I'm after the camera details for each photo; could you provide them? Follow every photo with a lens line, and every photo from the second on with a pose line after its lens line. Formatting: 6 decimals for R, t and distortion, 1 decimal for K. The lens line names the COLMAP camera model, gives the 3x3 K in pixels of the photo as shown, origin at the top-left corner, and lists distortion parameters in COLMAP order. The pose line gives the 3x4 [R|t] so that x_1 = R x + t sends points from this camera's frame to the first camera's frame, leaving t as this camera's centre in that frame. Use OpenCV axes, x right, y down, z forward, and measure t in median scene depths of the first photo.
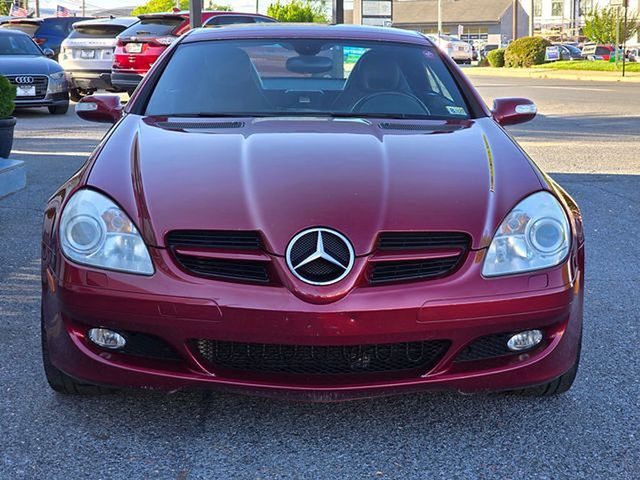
lens RADIAL K [[1277.2, 0, 320.0], [0, 1277.2, 240.0], [0, 0, 1]] dist [-0.112246, 0.149480]
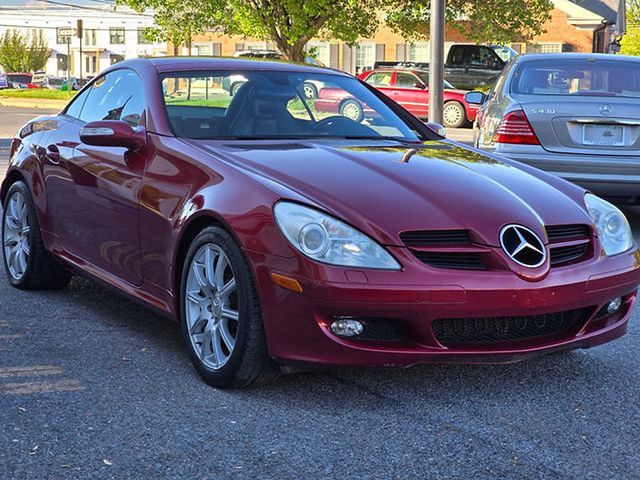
lens RADIAL K [[1270.8, 0, 320.0], [0, 1270.8, 240.0], [0, 0, 1]] dist [0.040711, 0.245785]
pose [[0.872337, -0.046232, 0.486715, -0.772857], [0.057113, 0.998339, -0.007535, 0.004848], [-0.485558, 0.034371, 0.873528, -0.010526]]
